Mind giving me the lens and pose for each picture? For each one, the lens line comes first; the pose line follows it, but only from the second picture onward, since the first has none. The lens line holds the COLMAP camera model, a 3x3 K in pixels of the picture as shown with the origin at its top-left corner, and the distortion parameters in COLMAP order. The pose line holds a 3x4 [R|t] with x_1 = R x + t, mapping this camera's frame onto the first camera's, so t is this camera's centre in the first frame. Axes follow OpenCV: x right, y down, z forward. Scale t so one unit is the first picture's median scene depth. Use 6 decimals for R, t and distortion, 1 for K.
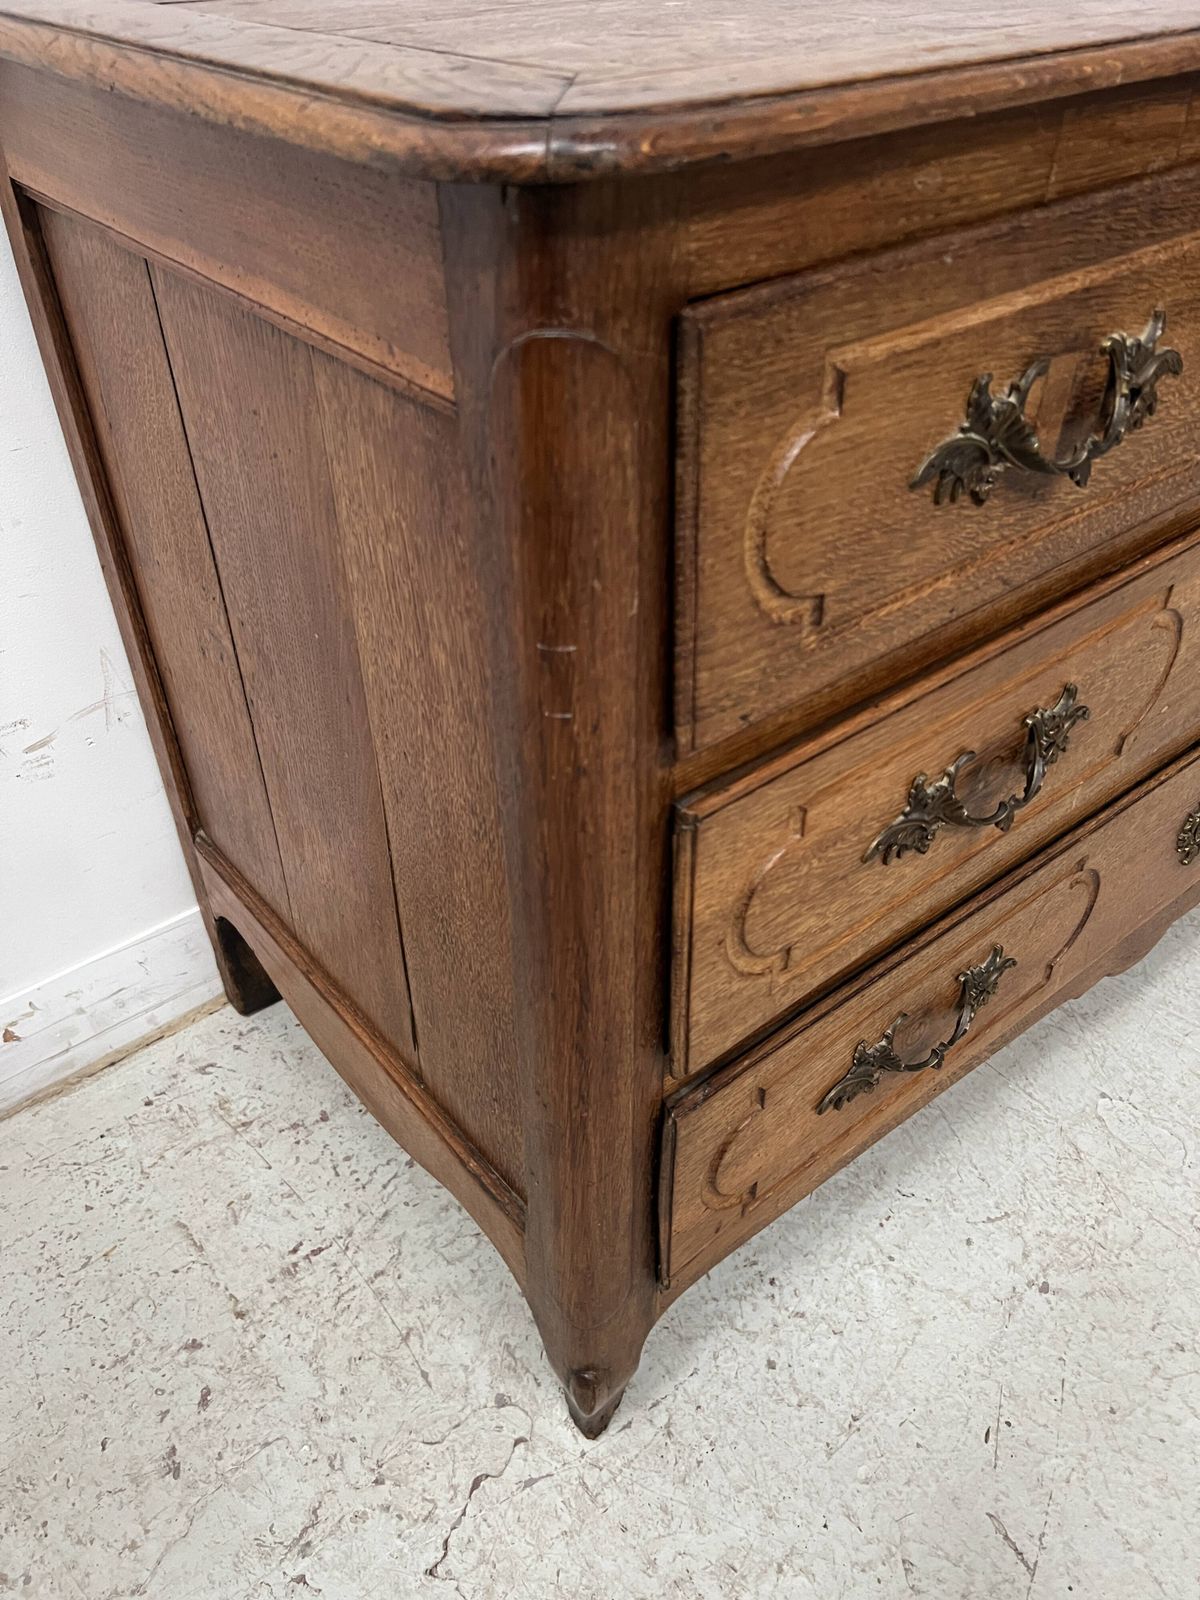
lens RADIAL K [[1204.6, 0, 590.9], [0, 1204.6, 794.9], [0, 0, 1]] dist [0.041335, -0.047103]
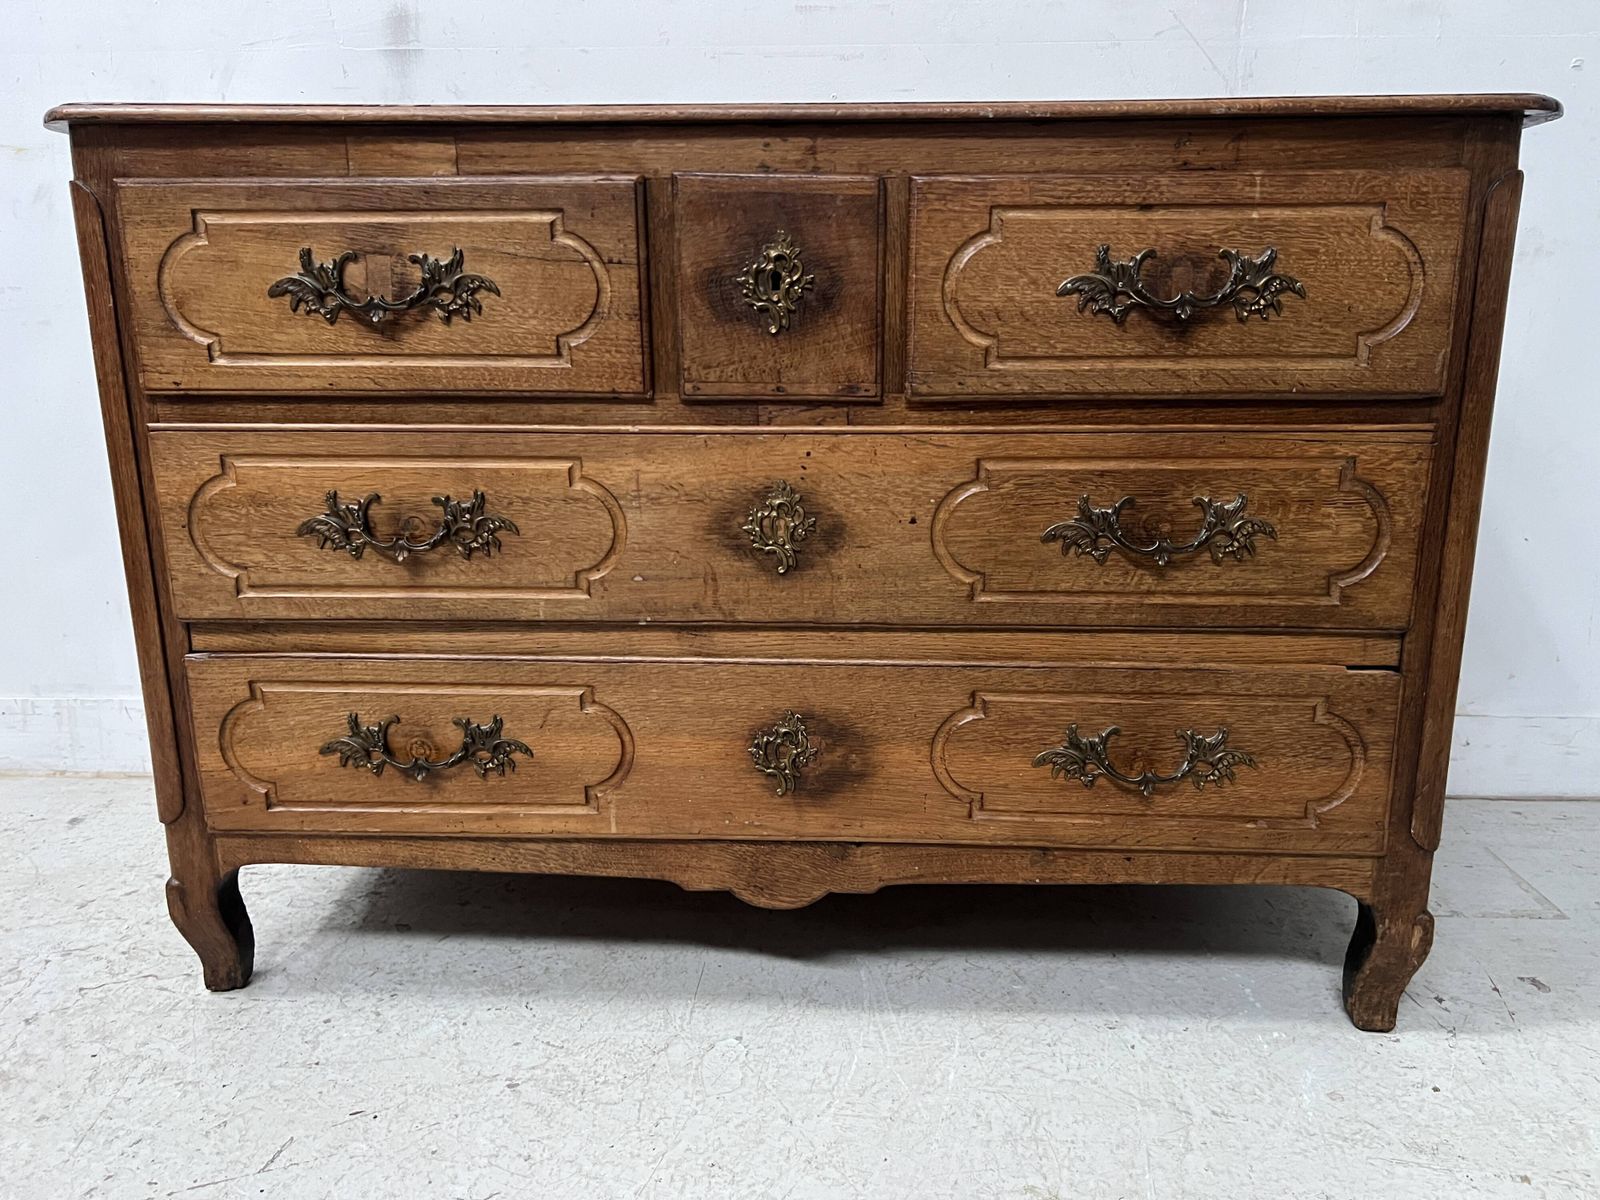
lens RADIAL K [[1204.6, 0, 811.1], [0, 1204.6, 616.4], [0, 0, 1]] dist [0.041335, -0.047103]
pose [[0.753852, 0.187618, -0.629688, 1.630793], [-0.417245, 0.877020, -0.238208, 0.228504], [0.507556, 0.442308, 0.739426, 0.129938]]
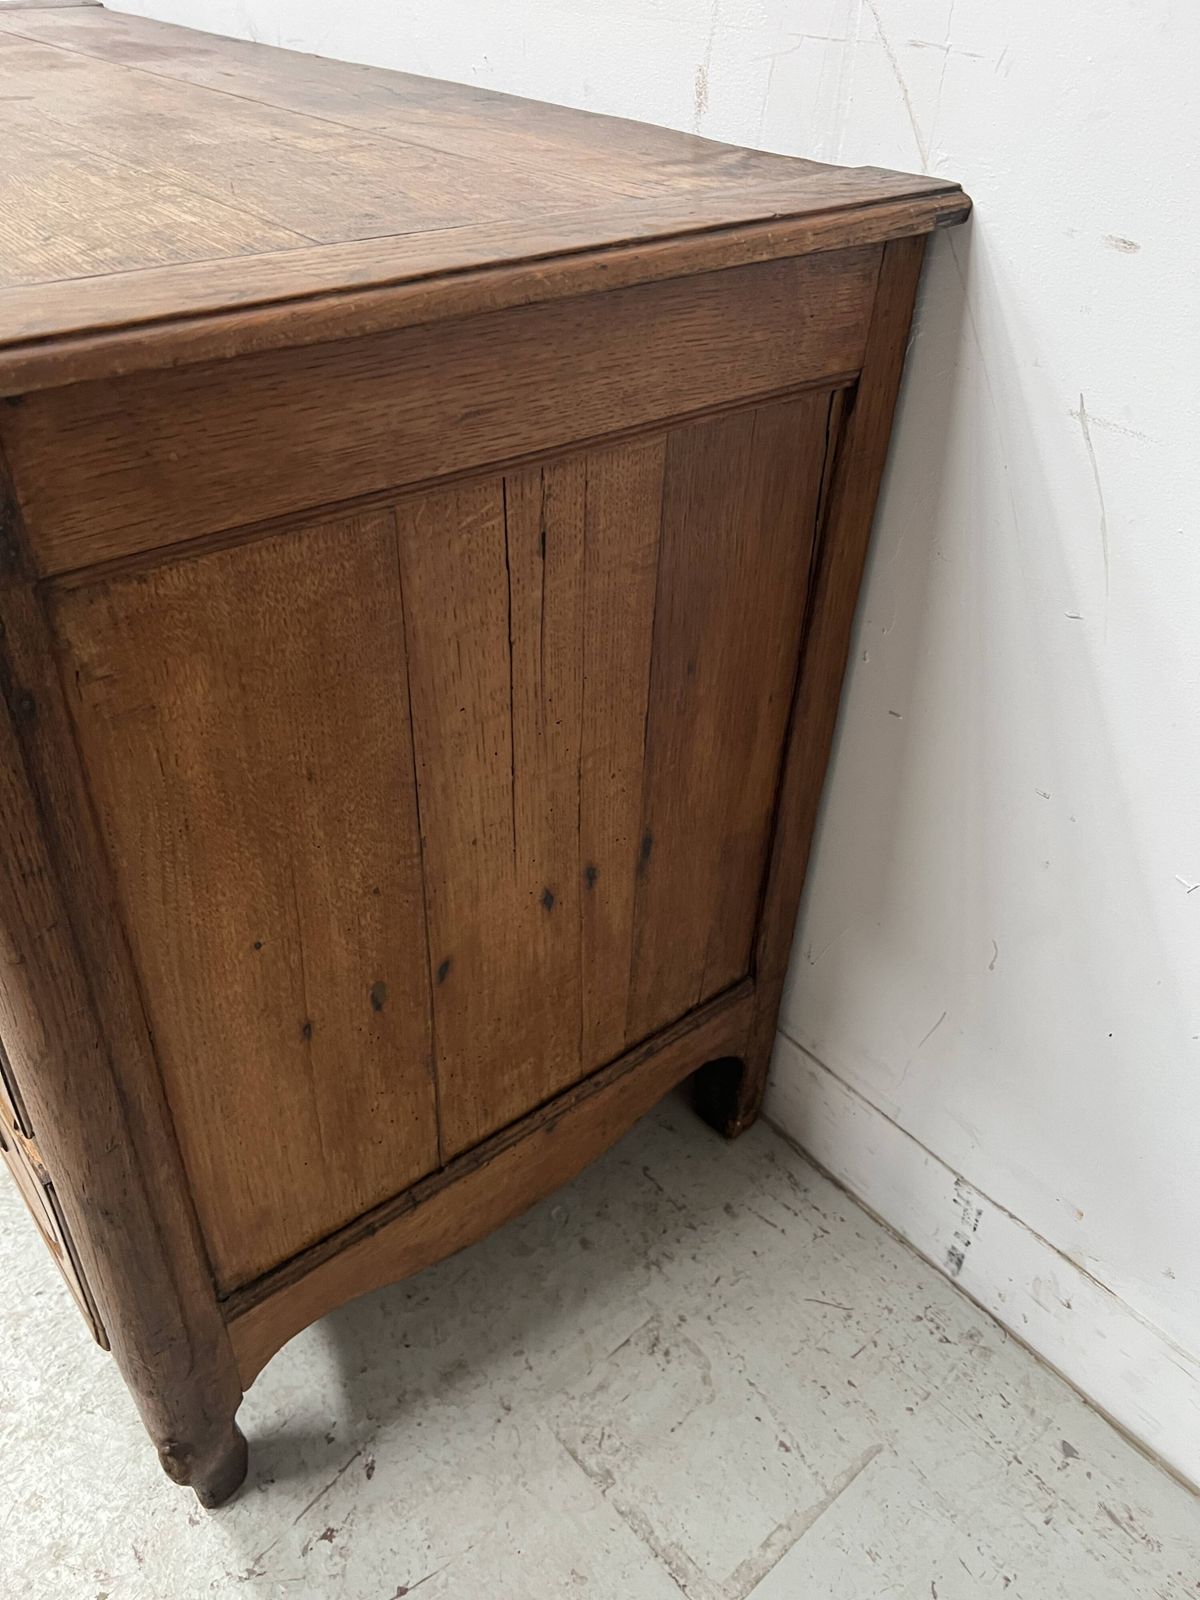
lens RADIAL K [[1204.6, 0, 589.1], [0, 1204.6, 803.9], [0, 0, 1]] dist [0.041335, -0.047103]
pose [[0.025972, 0.621444, -0.783028, 1.832823], [-0.628742, 0.619120, 0.470505, -1.272877], [0.777180, 0.480102, 0.406808, 1.419472]]
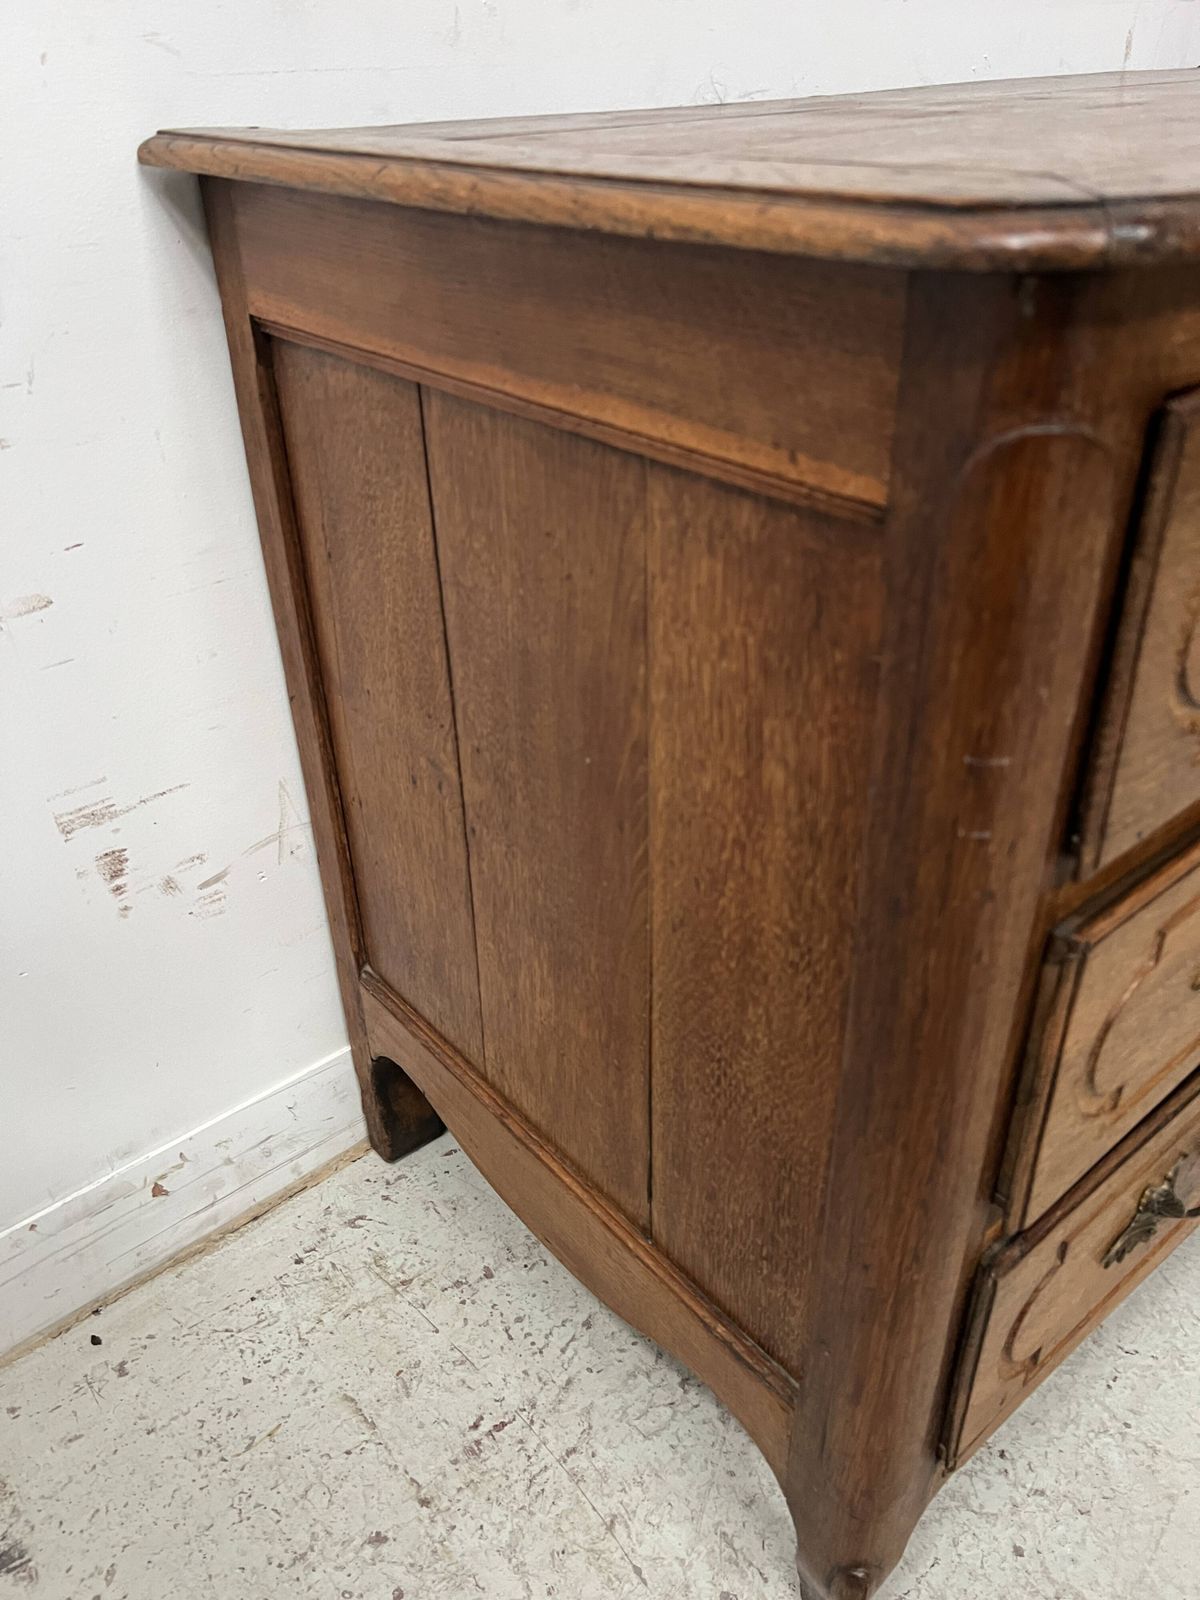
lens RADIAL K [[1204.6, 0, 609.3], [0, 1204.6, 791.3], [0, 0, 1]] dist [0.041335, -0.047103]
pose [[0.999826, -0.018476, -0.002417, -0.181371], [0.018109, 0.994031, -0.107589, -0.003080], [0.004390, 0.107526, 0.994193, 0.044936]]
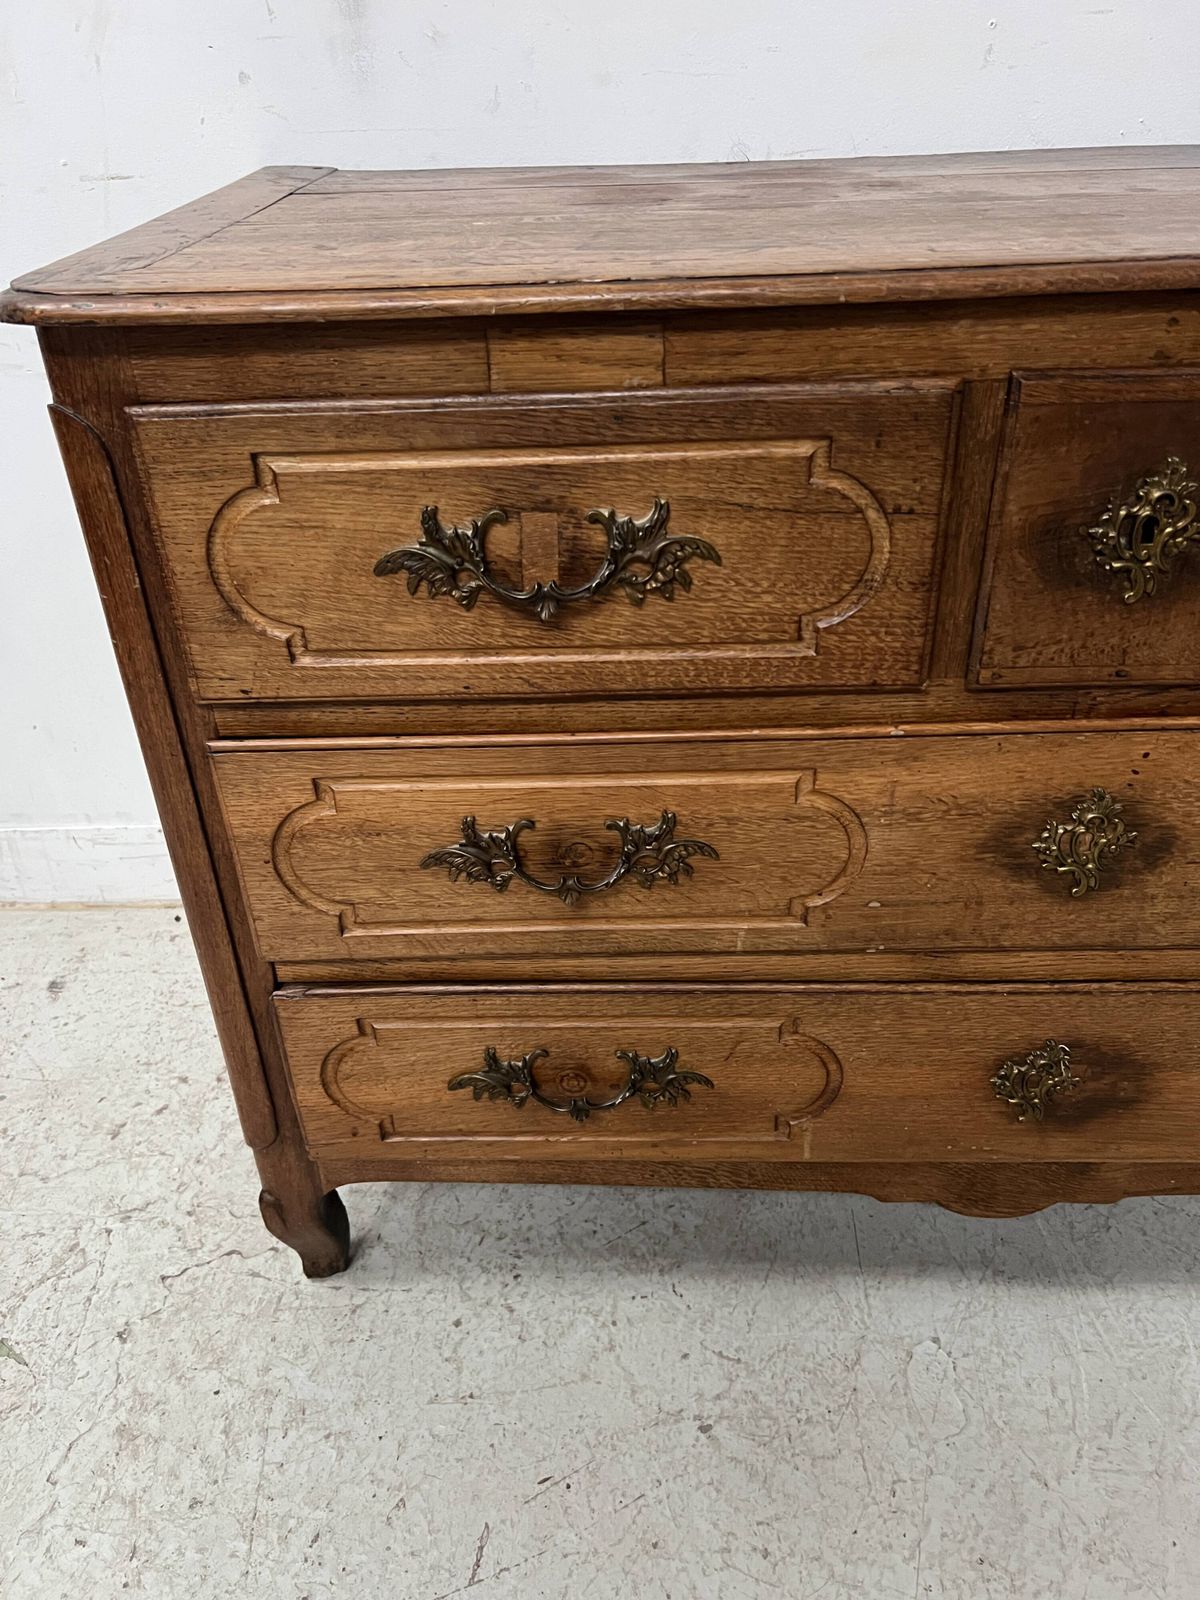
lens RADIAL K [[1204.6, 0, 589.4], [0, 1204.6, 800.5], [0, 0, 1]] dist [0.041335, -0.047103]
pose [[0.763052, 0.341344, -0.548850, 0.900569], [-0.380393, 0.923699, 0.045621, -0.117530], [0.522544, 0.173967, 0.834675, 0.014293]]
